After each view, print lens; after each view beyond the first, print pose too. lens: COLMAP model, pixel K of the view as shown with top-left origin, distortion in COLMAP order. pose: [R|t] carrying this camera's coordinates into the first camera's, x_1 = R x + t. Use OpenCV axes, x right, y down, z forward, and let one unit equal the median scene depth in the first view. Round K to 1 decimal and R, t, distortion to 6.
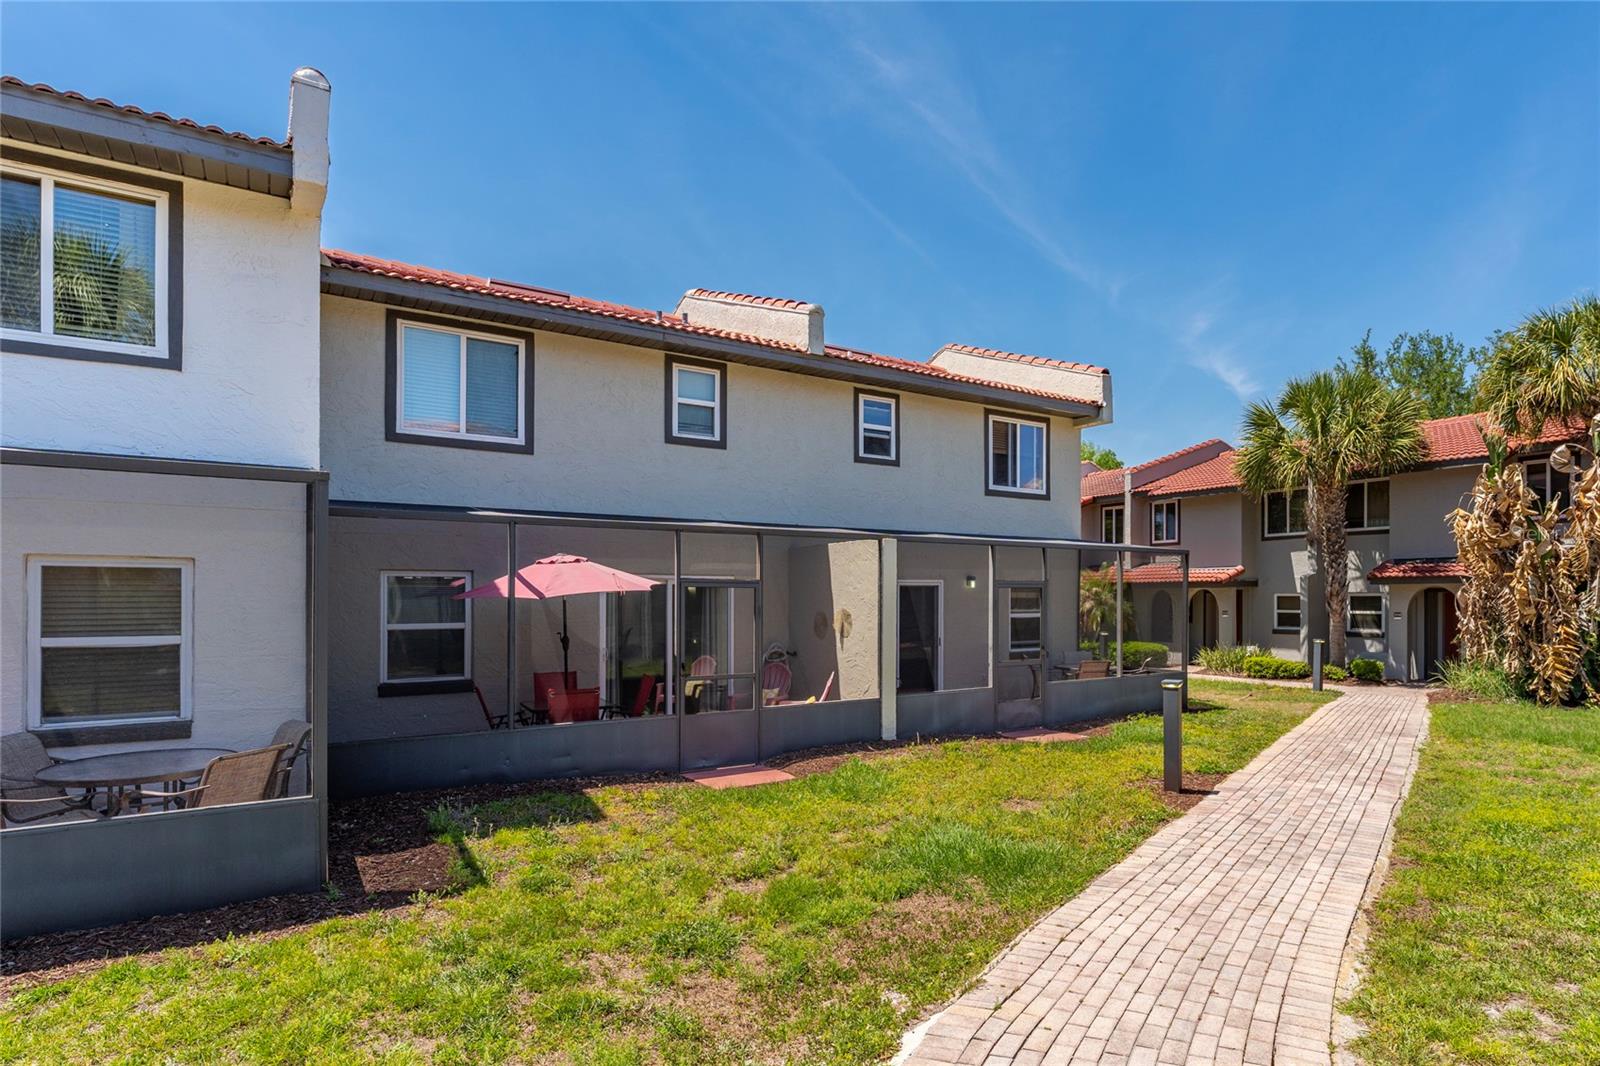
lens RADIAL K [[741.2, 0, 802.1], [0, 741.2, 586.2], [0, 0, 1]] dist [-0.000655, -0.000266]
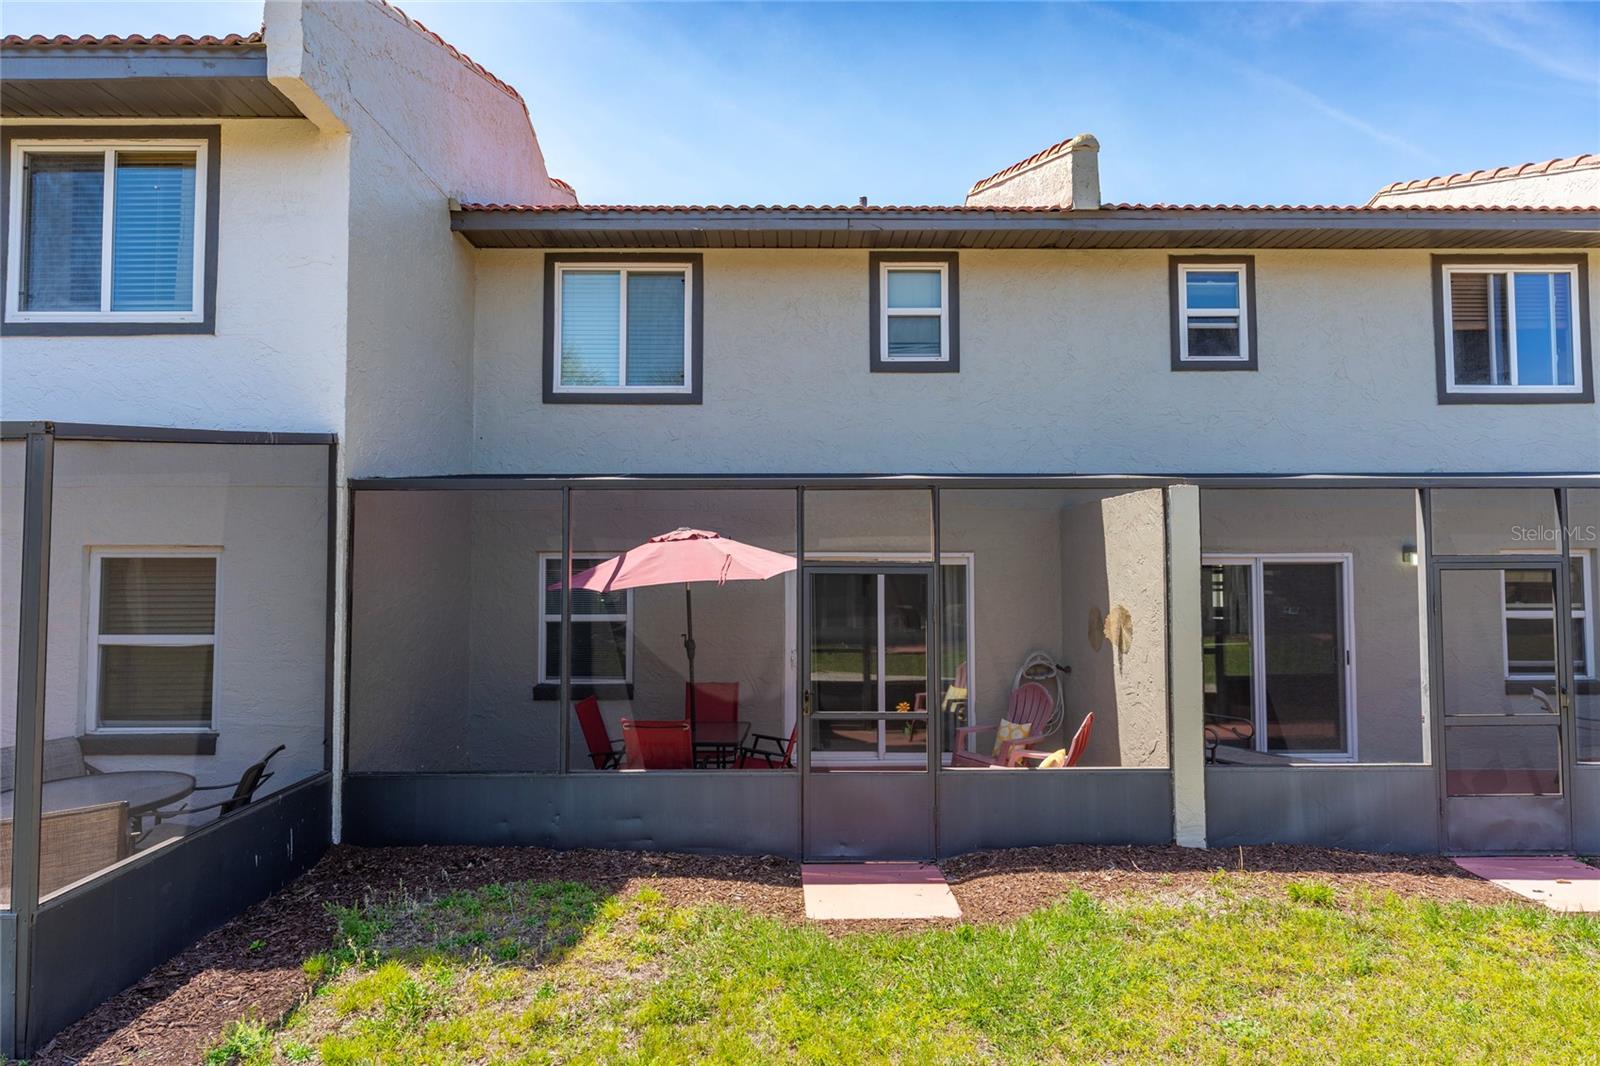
lens RADIAL K [[801.7, 0, 800.0], [0, 801.7, 533.0], [0, 0, 1]] dist [-0.000722, -0.000189]
pose [[0.882461, -0.024491, -0.469748, 0.134073], [0.009833, 0.999386, -0.033633, -0.009109], [0.470283, 0.025061, 0.882160, 0.298606]]
